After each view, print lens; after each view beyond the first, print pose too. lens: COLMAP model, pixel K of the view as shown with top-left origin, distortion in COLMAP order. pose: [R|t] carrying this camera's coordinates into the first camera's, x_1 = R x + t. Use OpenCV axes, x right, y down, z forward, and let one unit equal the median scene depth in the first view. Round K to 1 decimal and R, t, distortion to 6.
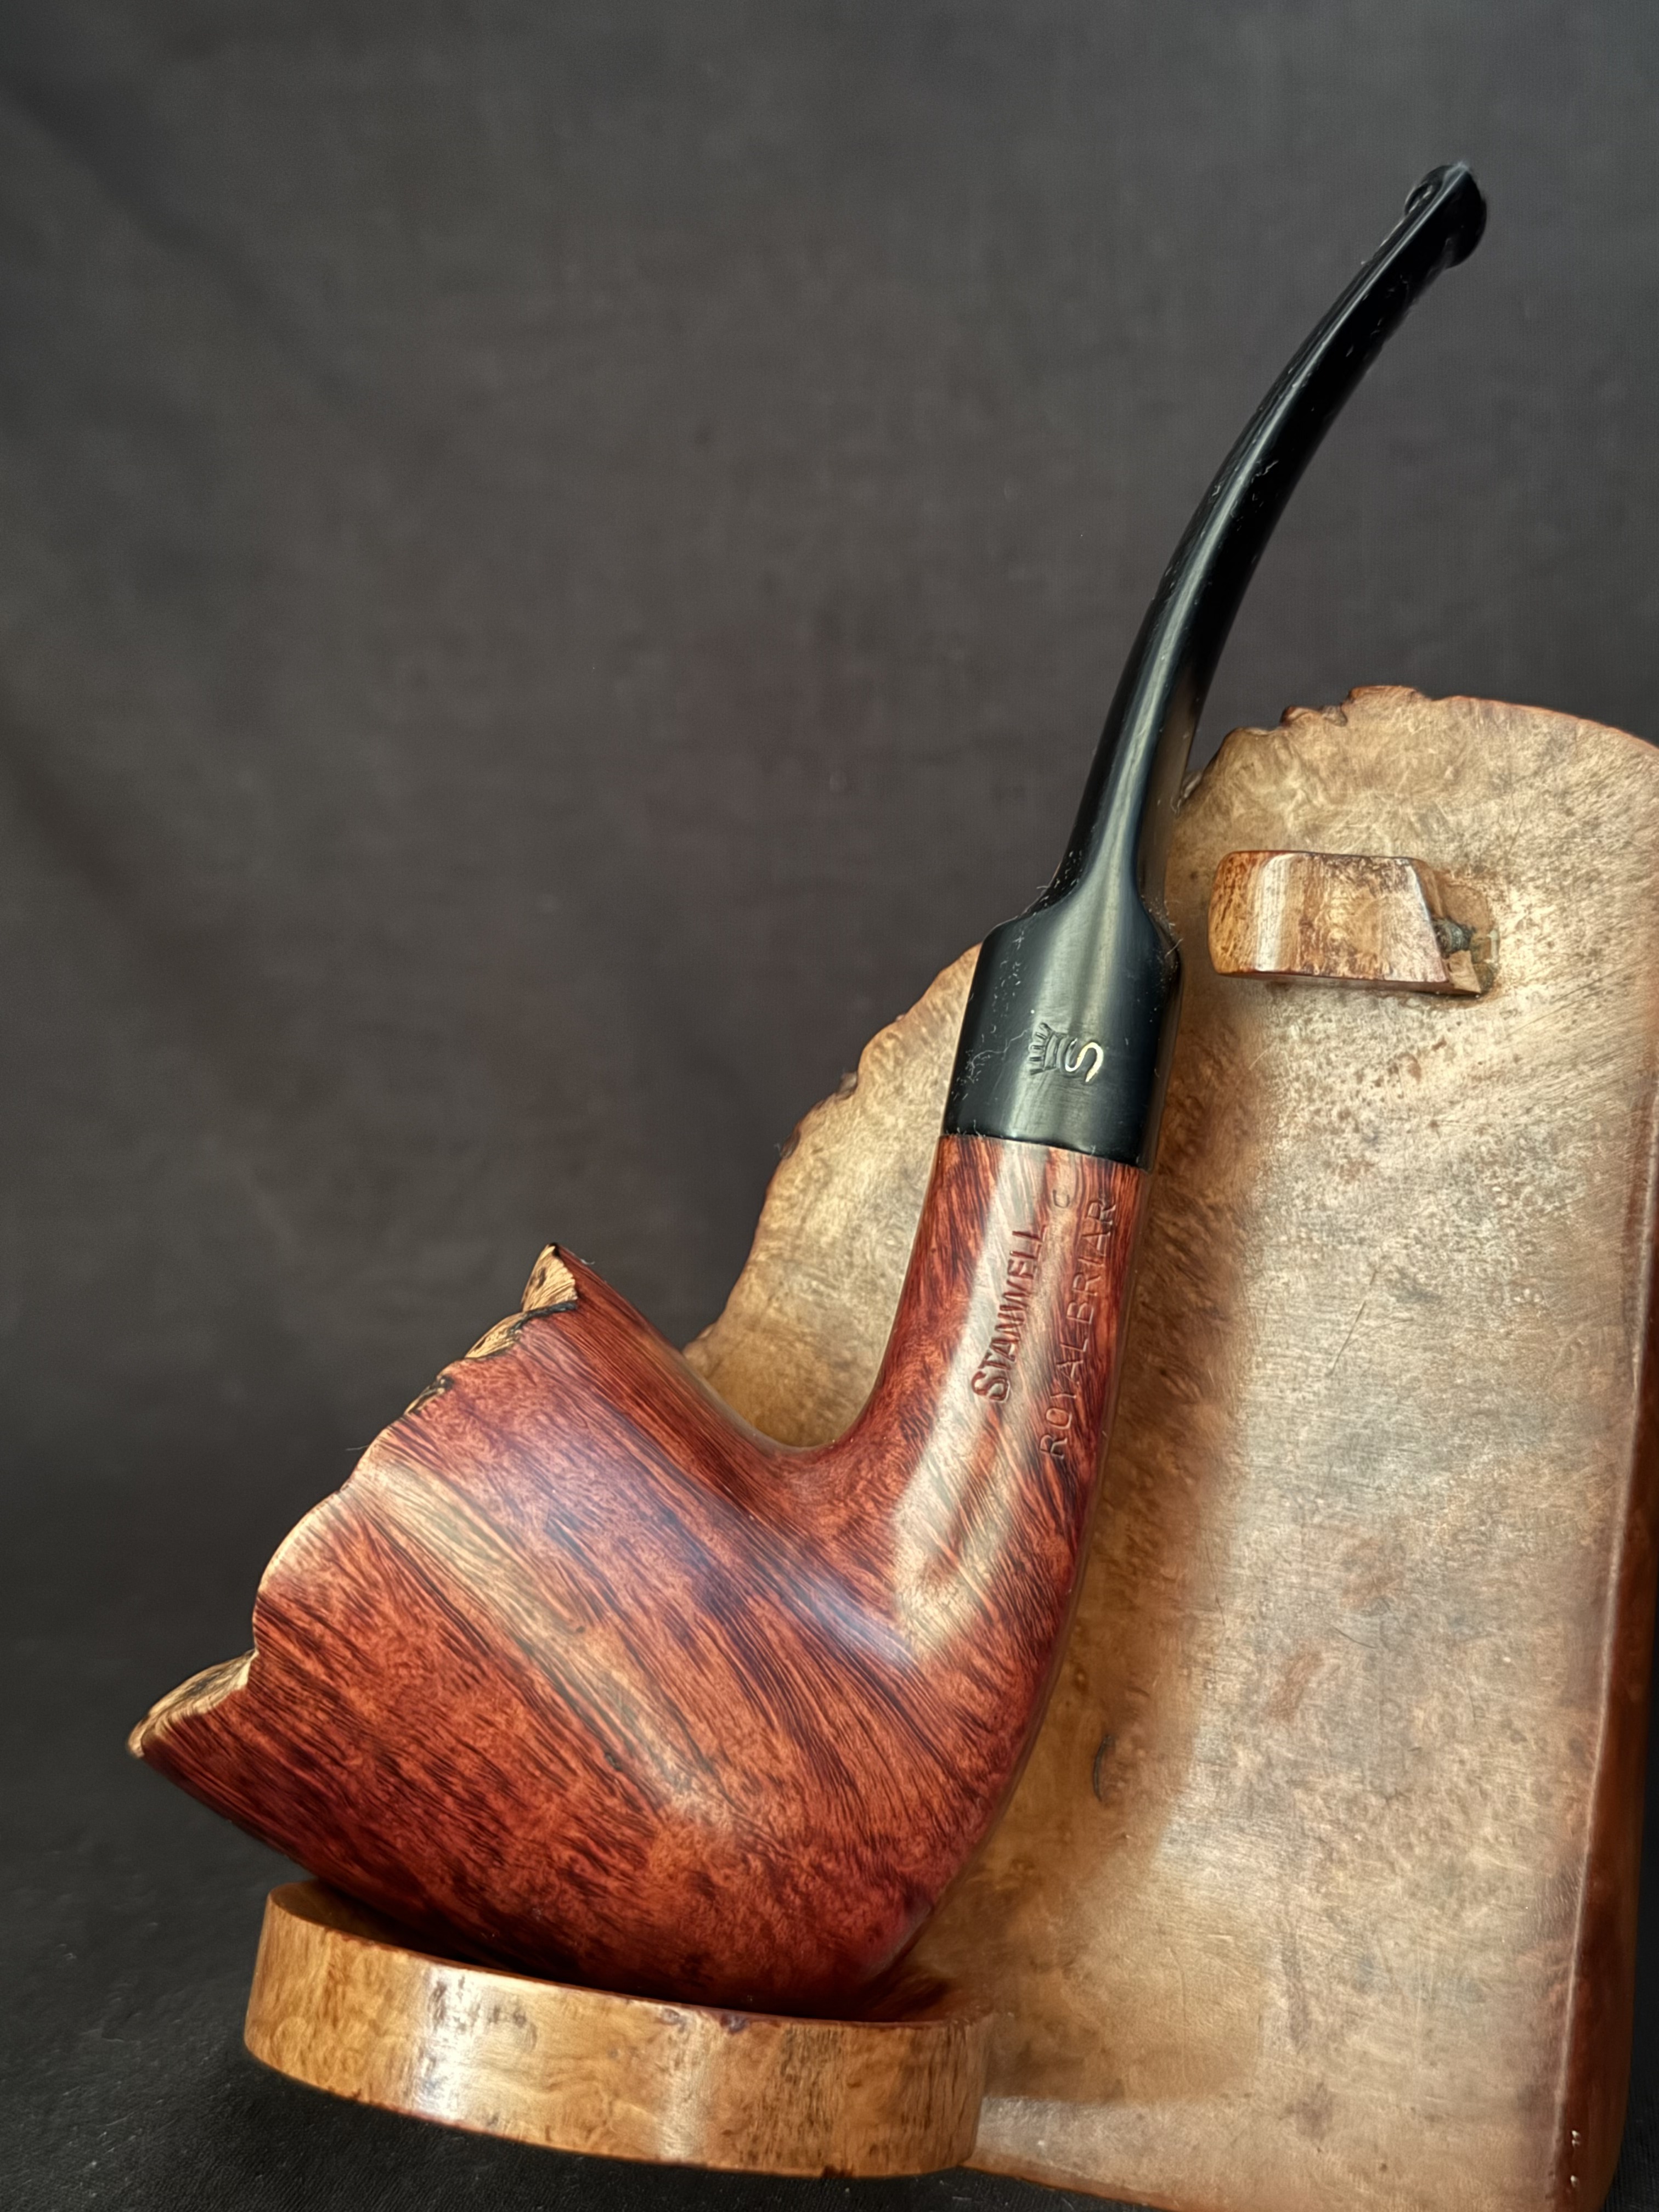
lens RADIAL K [[3625.1, 0, 829.5], [0, 3625.1, 1106.0], [0, 0, 1]] dist [0.145957, -0.145095]
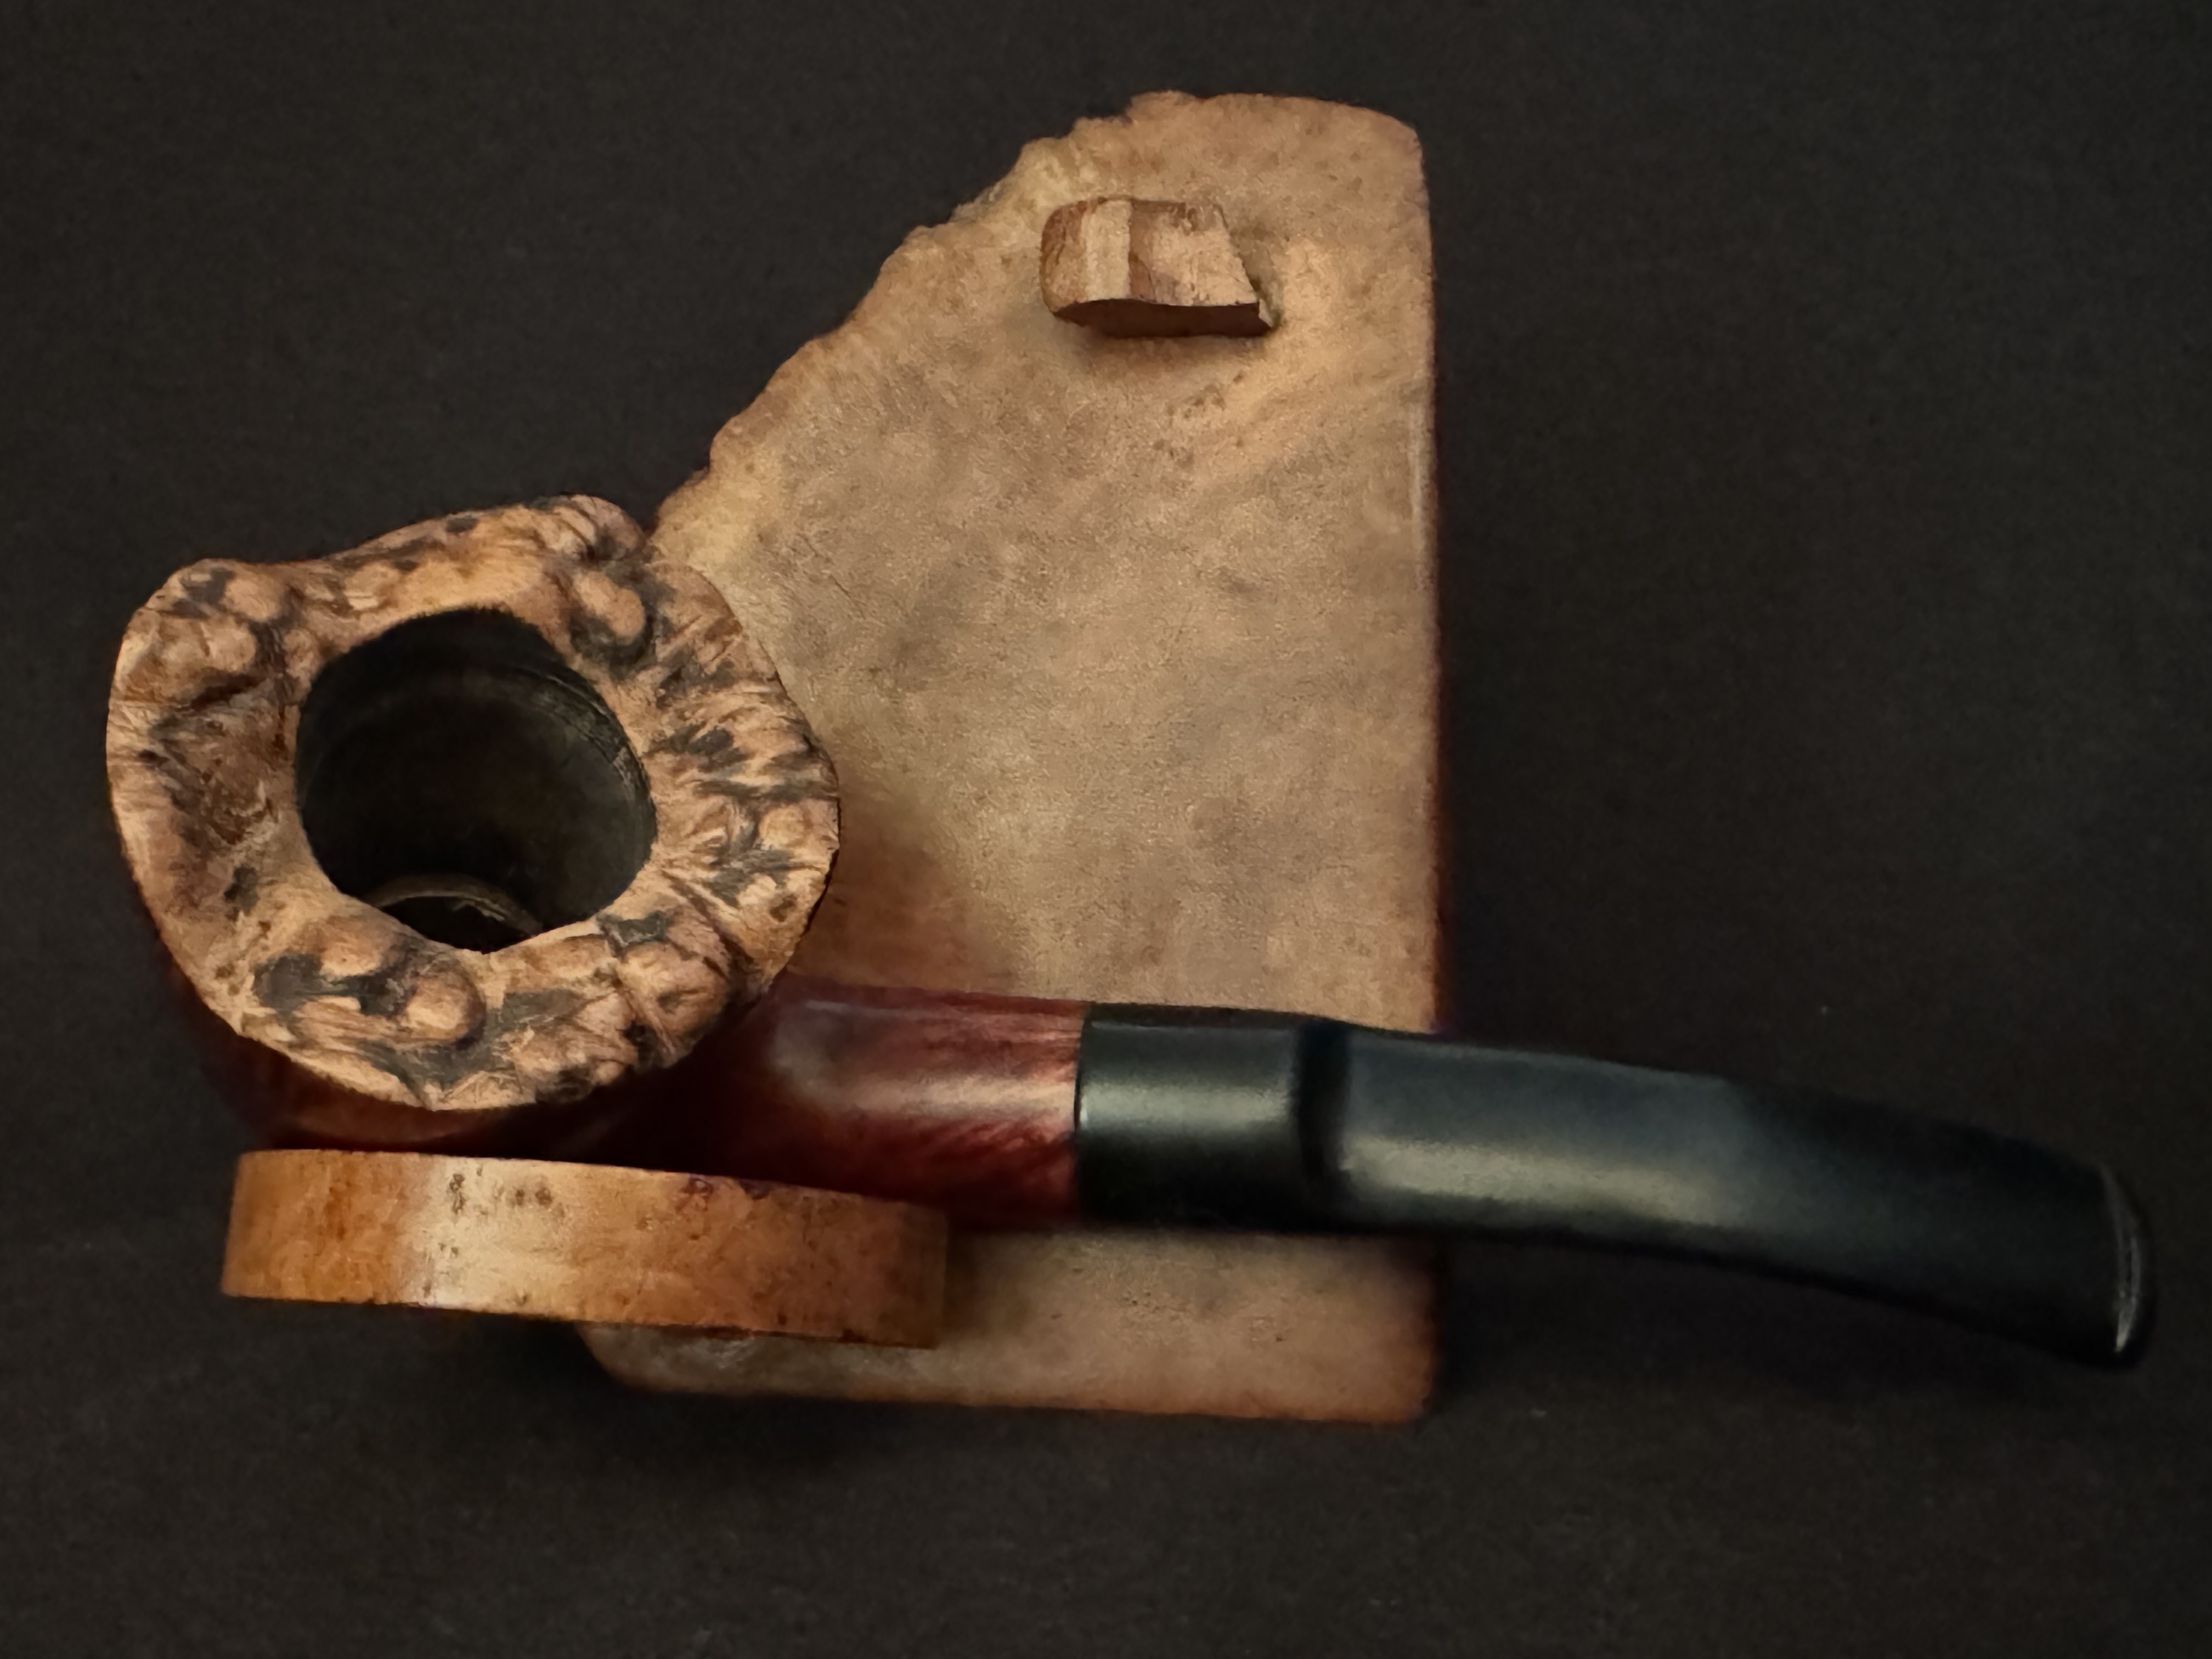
lens RADIAL K [[2404.0, 0, 910.8], [0, 2404.0, 837.2], [0, 0, 1]] dist [-0.008540, 0.002917]
pose [[0.972099, -0.042127, 0.230756, -0.117725], [0.060827, 0.995362, -0.074533, 0.181184], [-0.226546, 0.086490, 0.970153, 0.296440]]
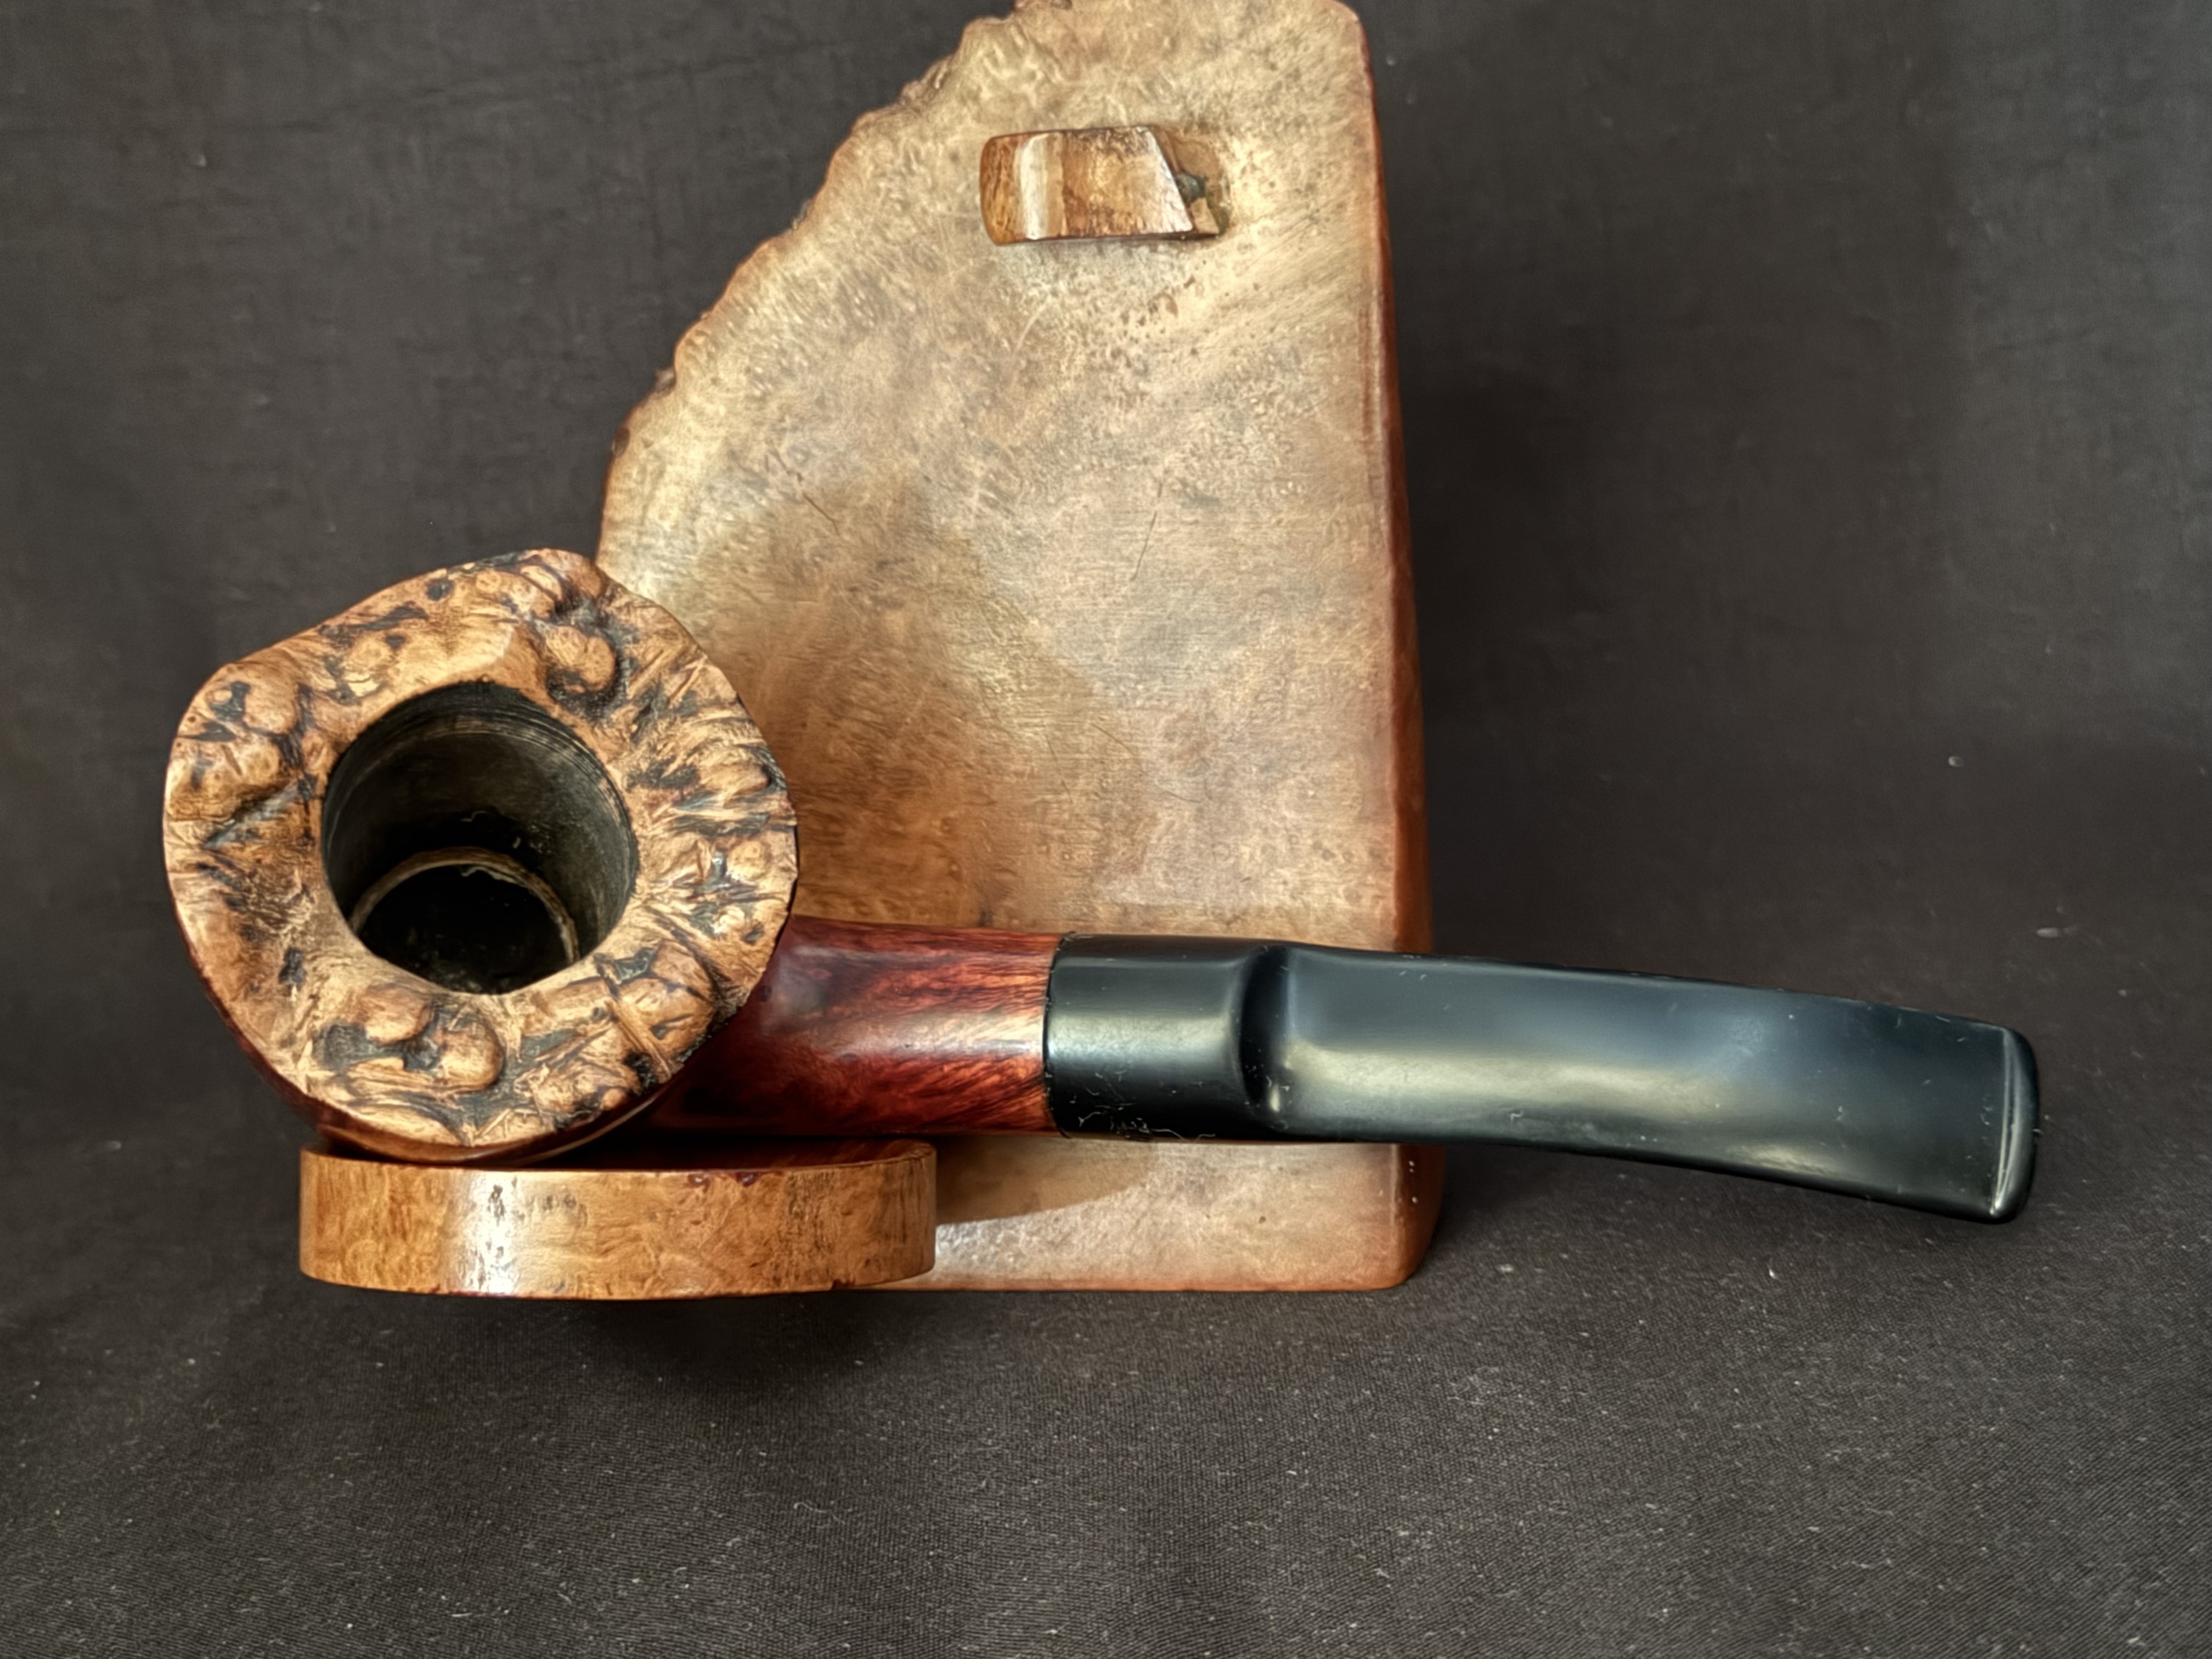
lens RADIAL K [[4162.7, 0, 1106.0], [0, 4162.7, 829.5], [0, 0, 1]] dist [0.098880, 0.233164]
pose [[0.972514, -0.151255, 0.177027, -0.120438], [0.128333, 0.982566, 0.134513, -0.027877], [-0.194286, -0.108098, 0.974971, -0.309482]]
